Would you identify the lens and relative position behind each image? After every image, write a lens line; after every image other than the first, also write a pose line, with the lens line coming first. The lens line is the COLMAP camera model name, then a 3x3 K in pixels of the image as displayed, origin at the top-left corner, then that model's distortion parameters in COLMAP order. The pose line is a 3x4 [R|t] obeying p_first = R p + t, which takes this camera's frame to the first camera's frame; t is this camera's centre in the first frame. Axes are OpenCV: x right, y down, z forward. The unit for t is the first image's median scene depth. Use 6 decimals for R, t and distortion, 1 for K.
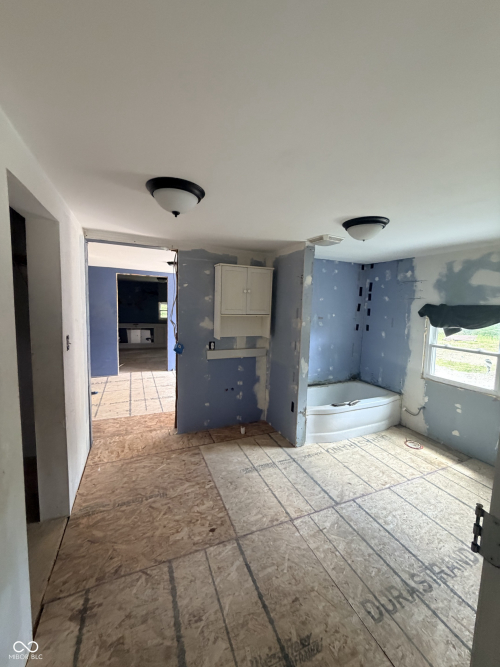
lens RADIAL K [[264.2, 0, 254.6], [0, 264.2, 332.7], [0, 0, 1]] dist [-0.002611, -0.000469]
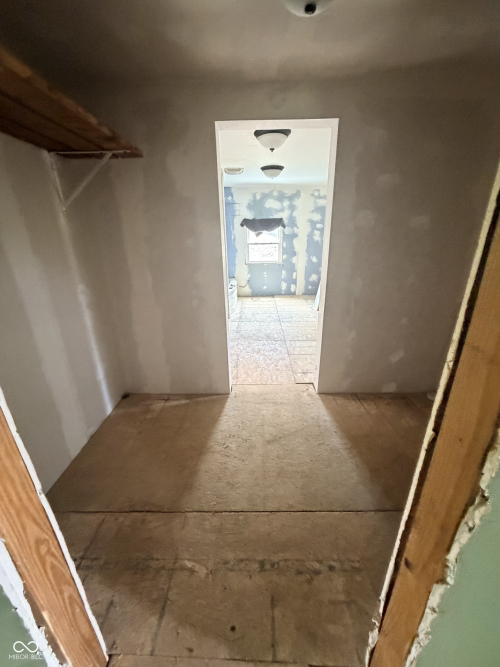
lens RADIAL K [[264.2, 0, 254.0], [0, 264.2, 329.6], [0, 0, 1]] dist [-0.002611, -0.000469]
pose [[0.417590, -0.362890, 0.833024, -1.019356], [0.127014, 0.931098, 0.341942, -0.018026], [-0.899714, -0.036986, 0.434909, 0.183636]]
